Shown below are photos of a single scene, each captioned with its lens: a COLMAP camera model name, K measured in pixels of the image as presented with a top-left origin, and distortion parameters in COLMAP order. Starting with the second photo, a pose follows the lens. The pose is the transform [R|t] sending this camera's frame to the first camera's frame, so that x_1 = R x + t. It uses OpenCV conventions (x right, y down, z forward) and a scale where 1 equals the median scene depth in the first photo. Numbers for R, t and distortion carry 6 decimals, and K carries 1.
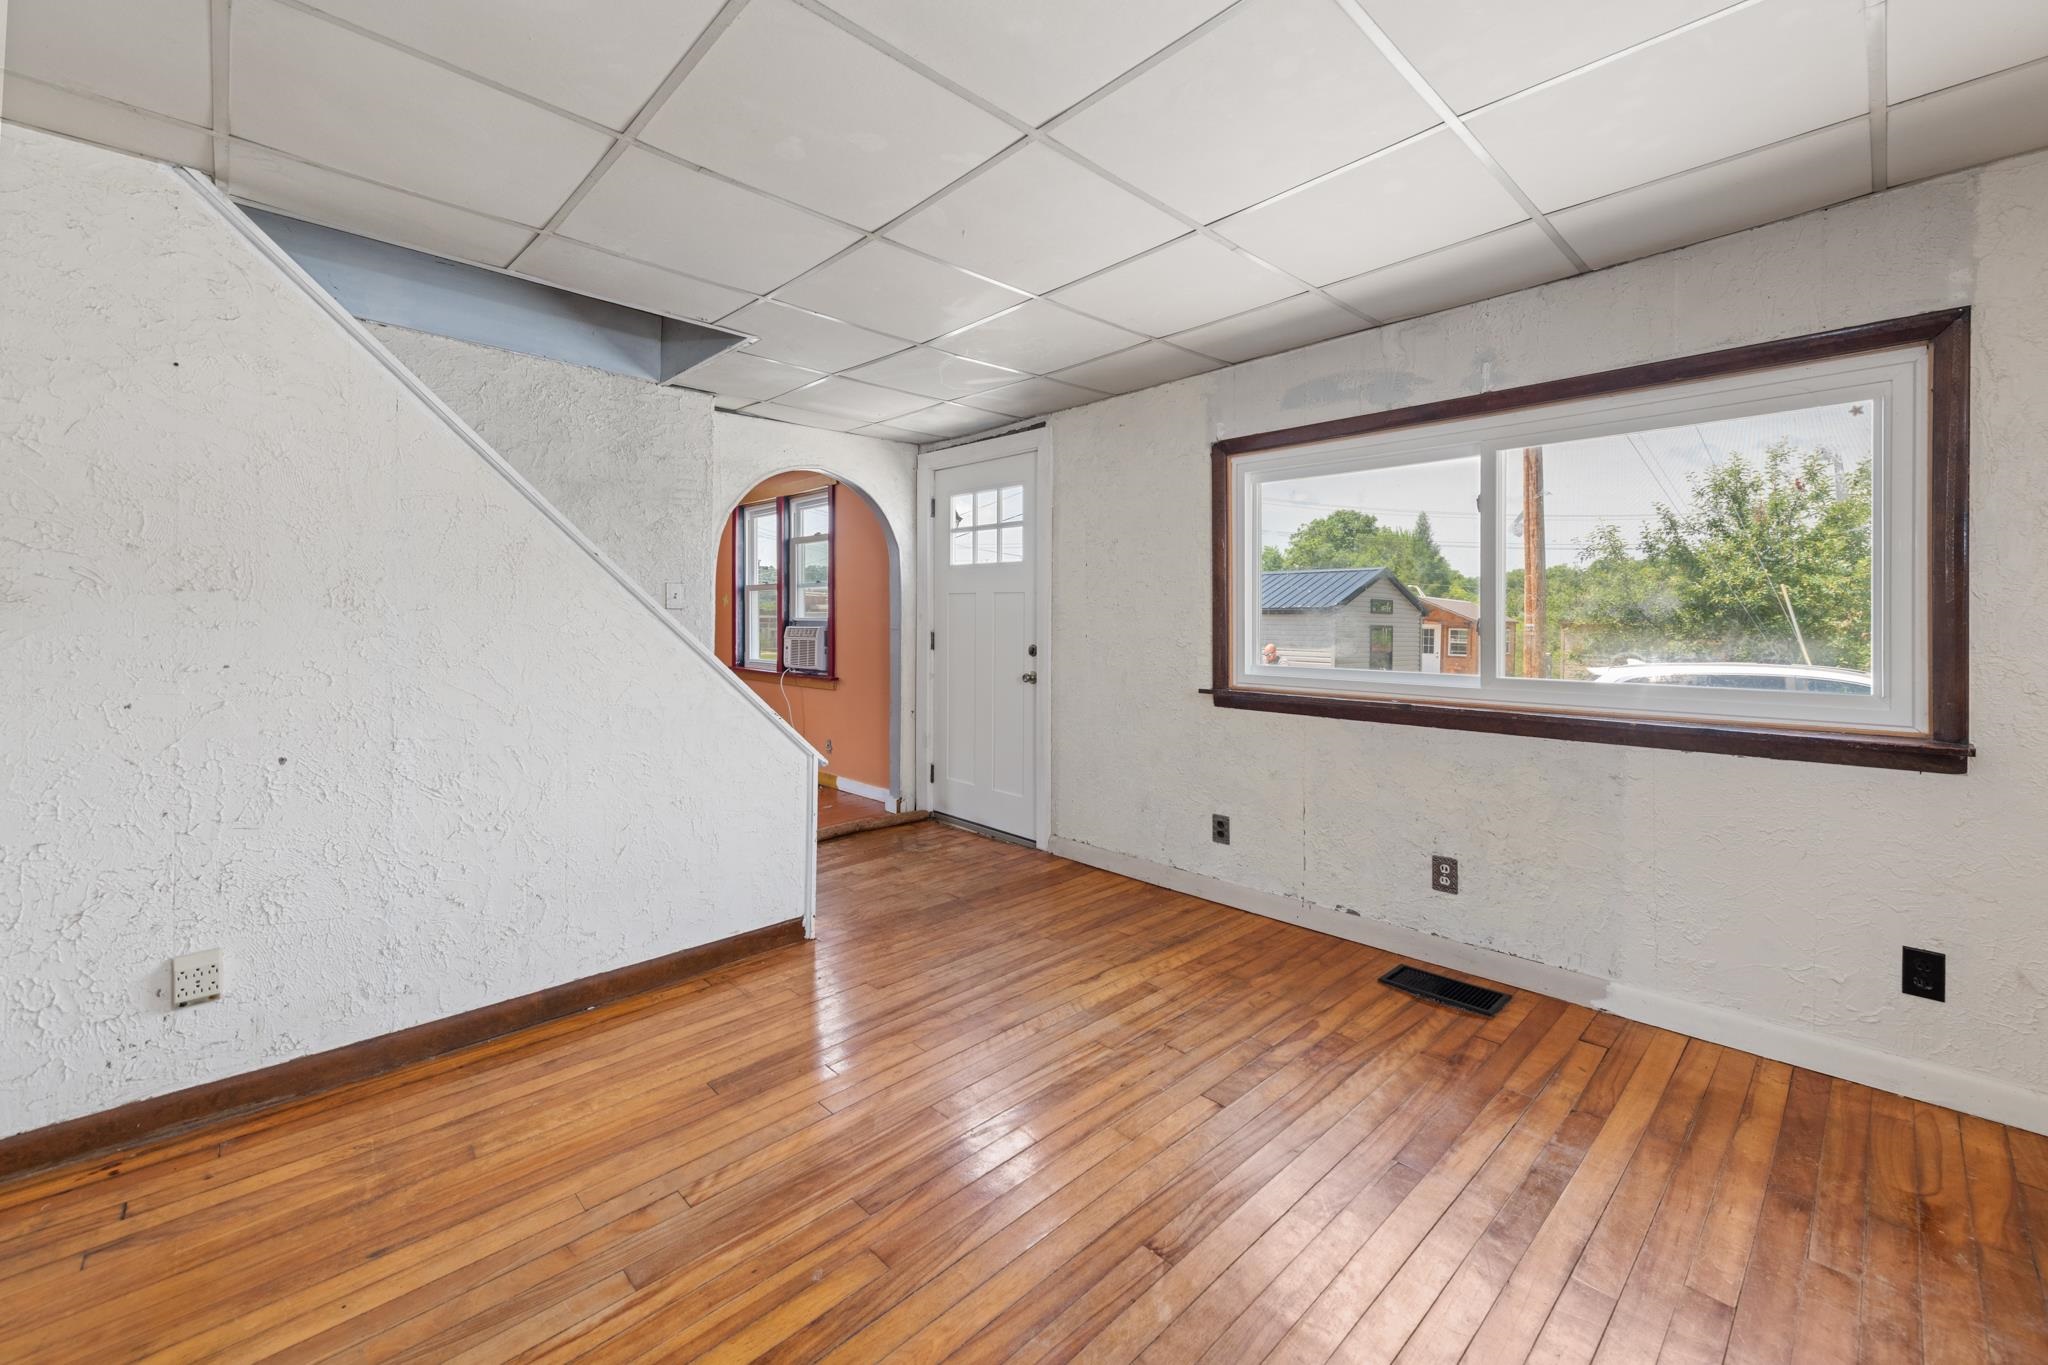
lens RADIAL K [[804.9, 0, 1042.7], [0, 804.9, 632.9], [0, 0, 1]] dist [0.010092, -0.002464]
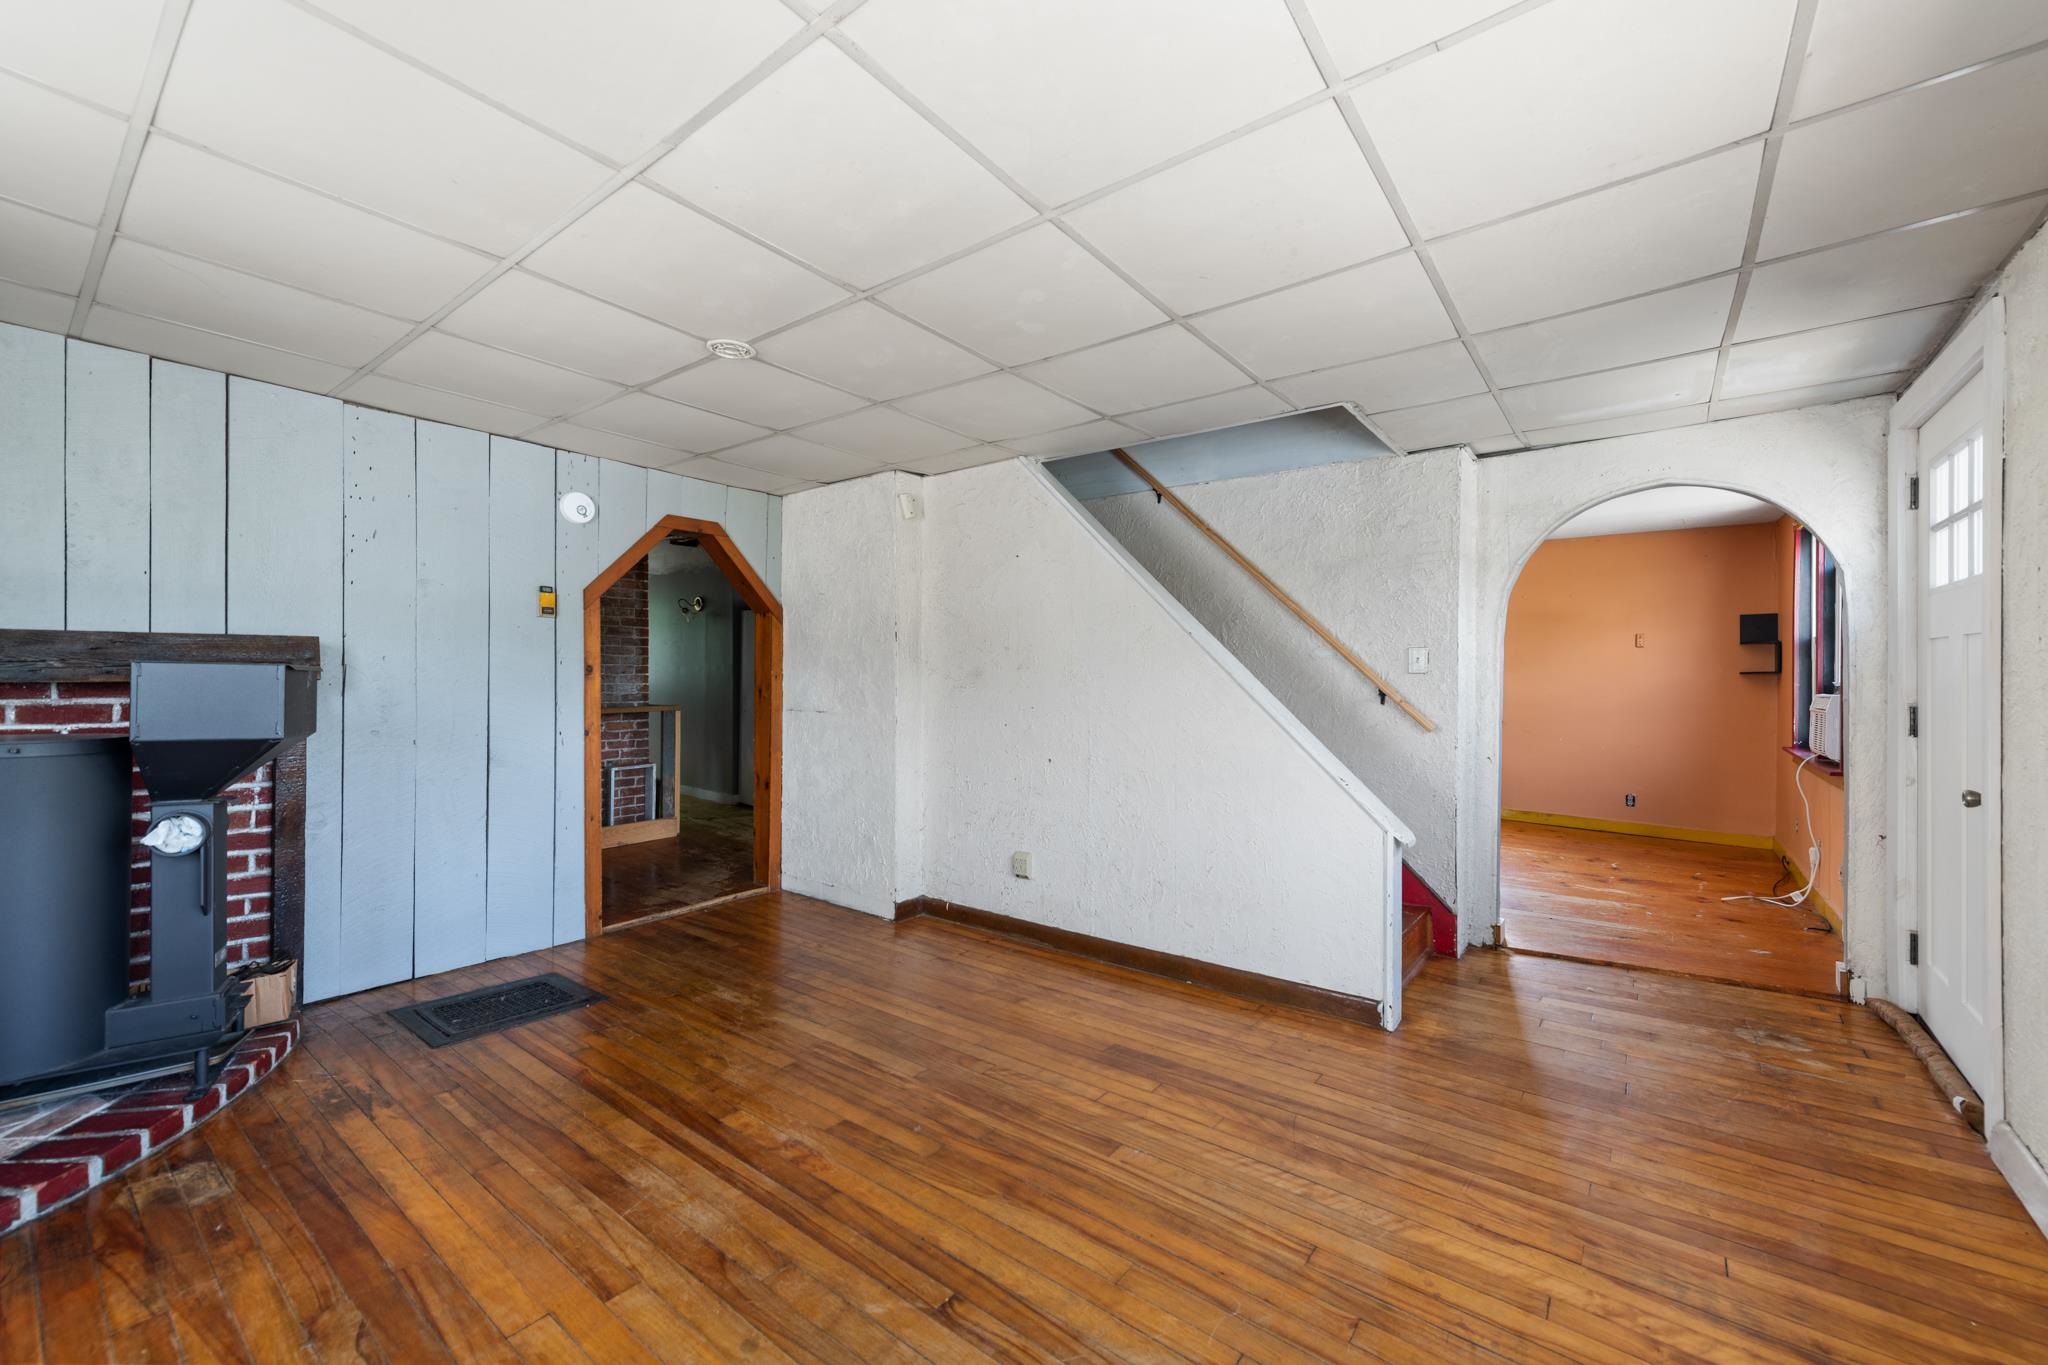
lens RADIAL K [[804.9, 0, 1039.4], [0, 804.9, 693.1], [0, 0, 1]] dist [0.010092, -0.002464]
pose [[0.151562, 0.010865, -0.988388, 0.664846], [-0.017264, 0.999816, 0.008343, -0.007652], [0.988297, 0.015799, 0.151722, 0.545725]]
